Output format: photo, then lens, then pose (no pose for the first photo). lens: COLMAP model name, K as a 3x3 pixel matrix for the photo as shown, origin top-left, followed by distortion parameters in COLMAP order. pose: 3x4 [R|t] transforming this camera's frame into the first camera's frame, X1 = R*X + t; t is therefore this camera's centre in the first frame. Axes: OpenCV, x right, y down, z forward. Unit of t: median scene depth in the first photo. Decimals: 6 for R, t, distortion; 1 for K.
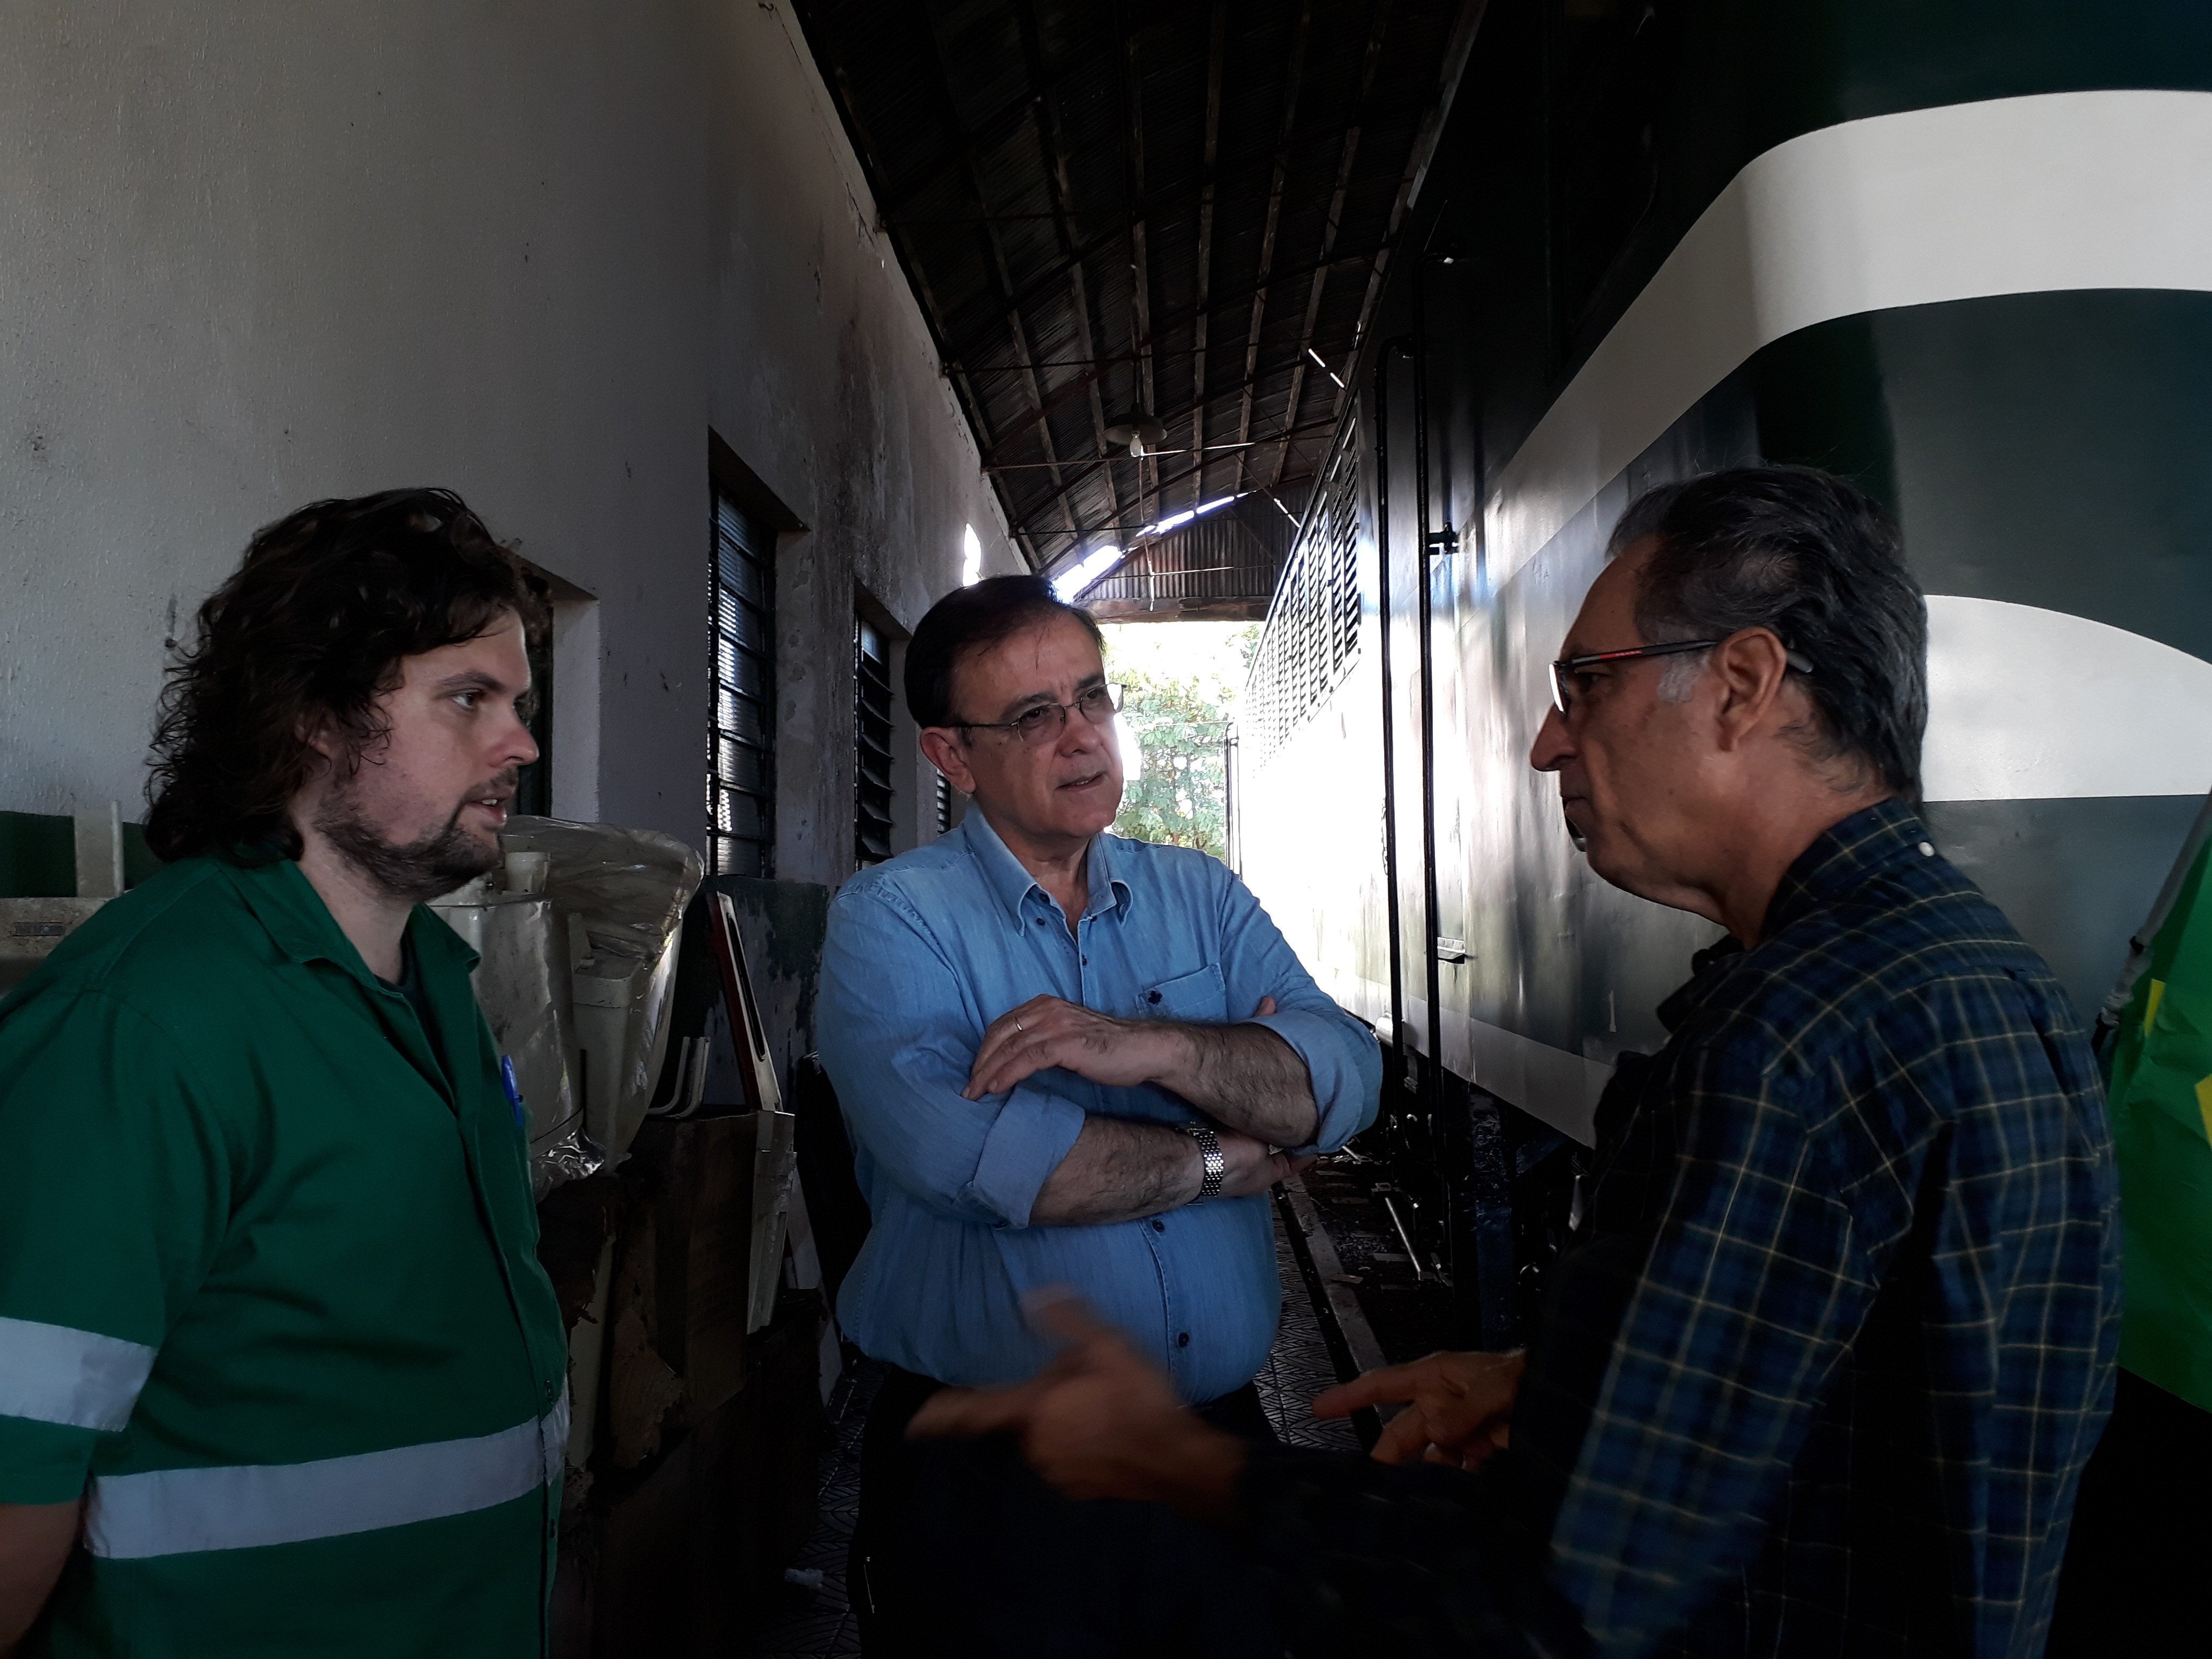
lens RADIAL K [[1773.0, 0, 1093.4], [0, 1773.0, 837.7], [0, 0, 1]] dist [0.091969, -0.253690]
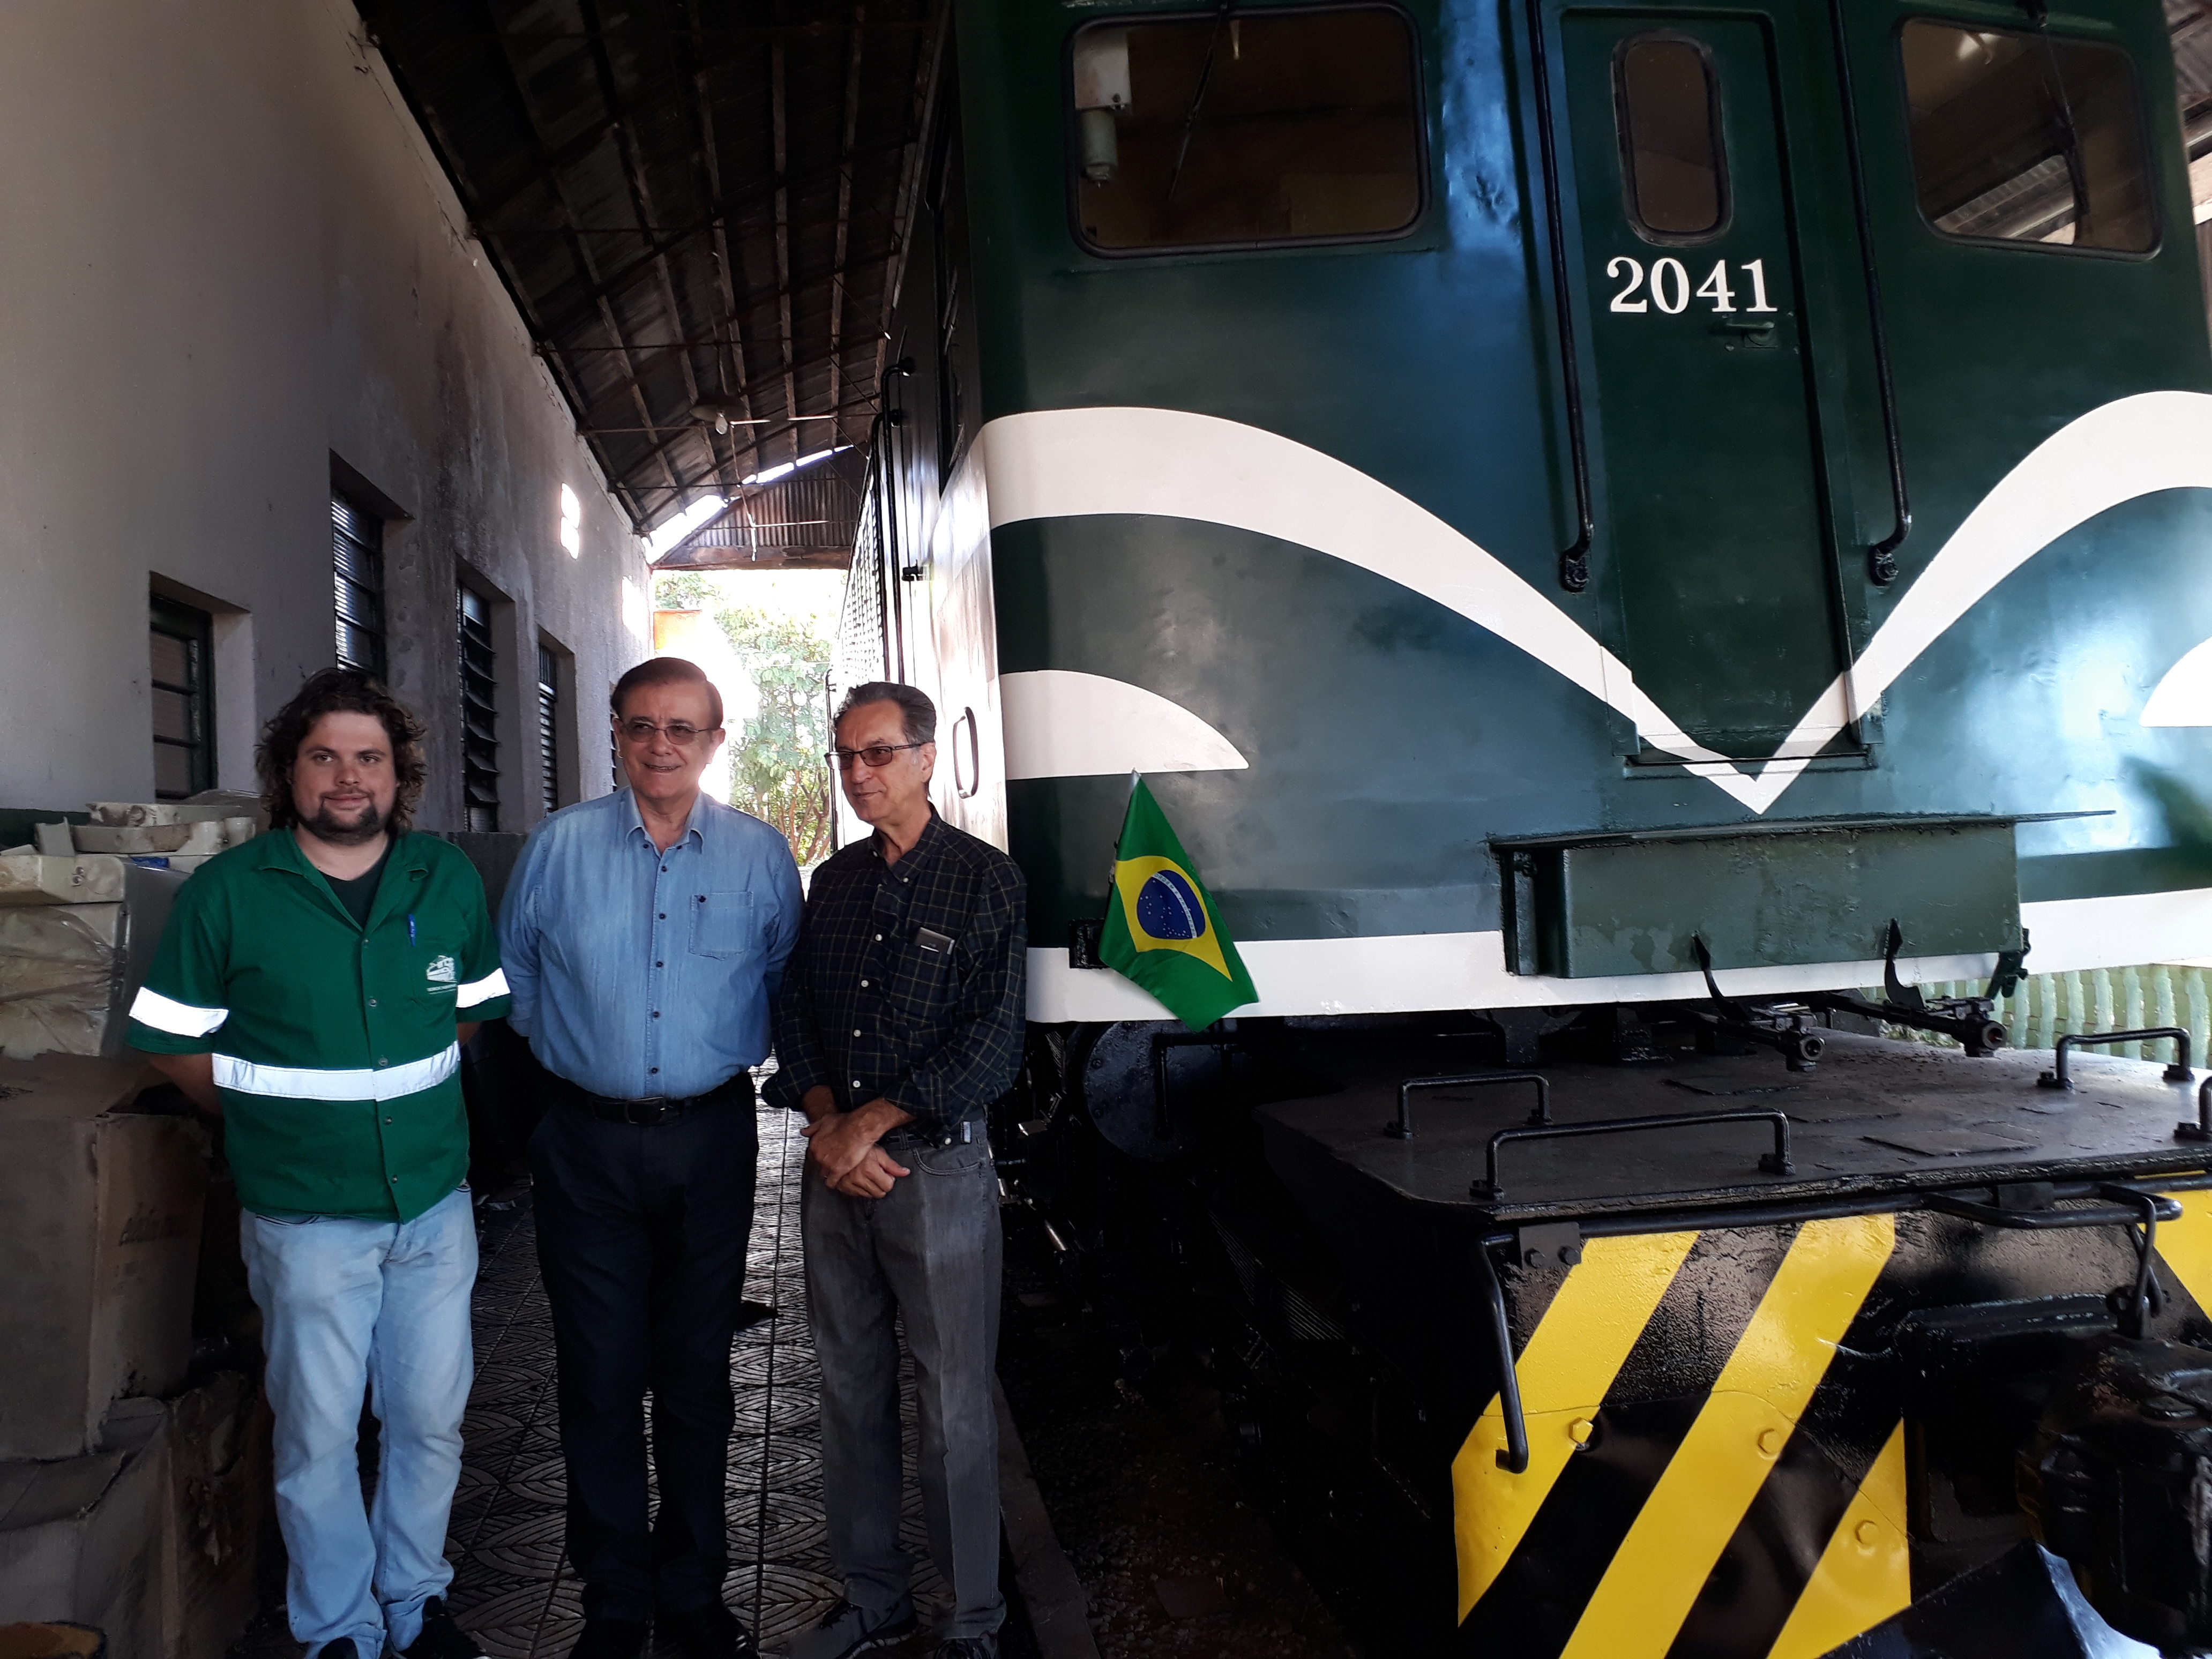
lens RADIAL K [[1773.0, 0, 1093.4], [0, 1773.0, 837.7], [0, 0, 1]] dist [0.091969, -0.253690]
pose [[0.978254, -0.025673, 0.205816, 0.015492], [0.017886, 0.999055, 0.039607, -0.004700], [-0.206638, -0.035064, 0.977789, -0.133126]]
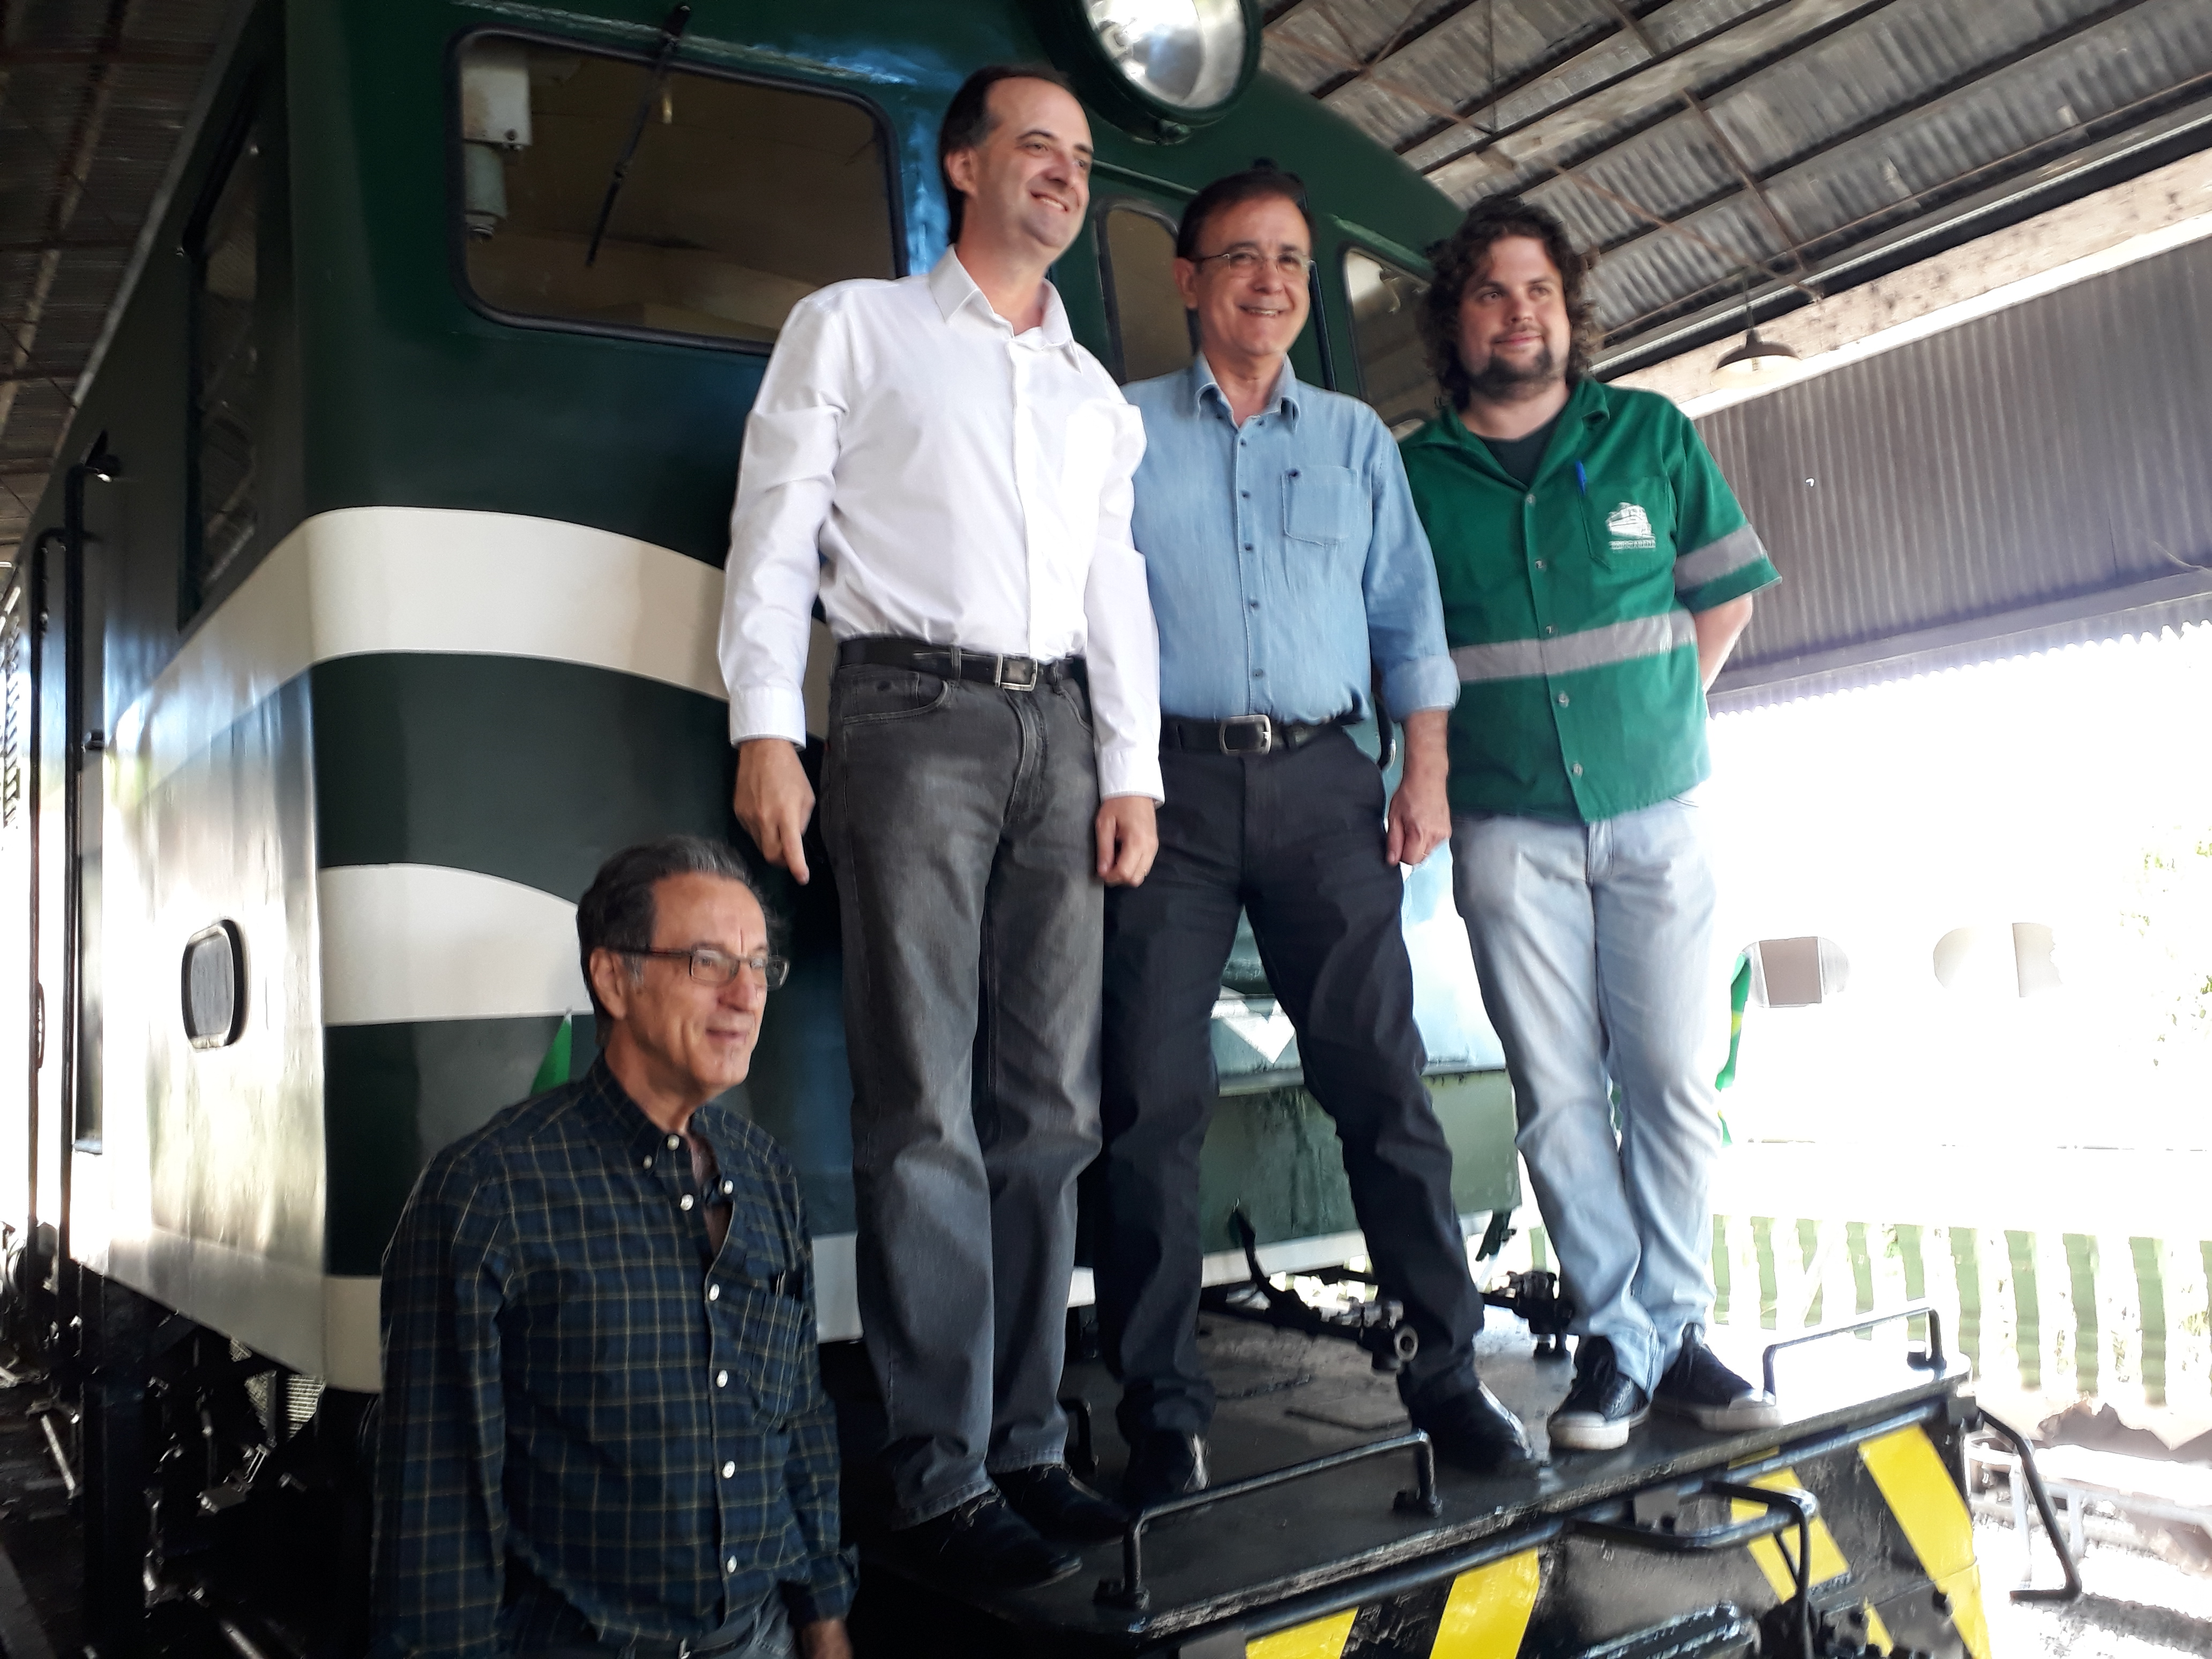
lens RADIAL K [[1761.5, 0, 1103.0], [0, 1761.5, 858.1], [0, 0, 1]] dist [0.036791, -0.036406]
pose [[0.777177, 0.040193, 0.627997, 0.003024], [0.011656, 0.996867, -0.078226, -0.004474], [-0.629174, 0.068116, 0.774274, -0.054679]]
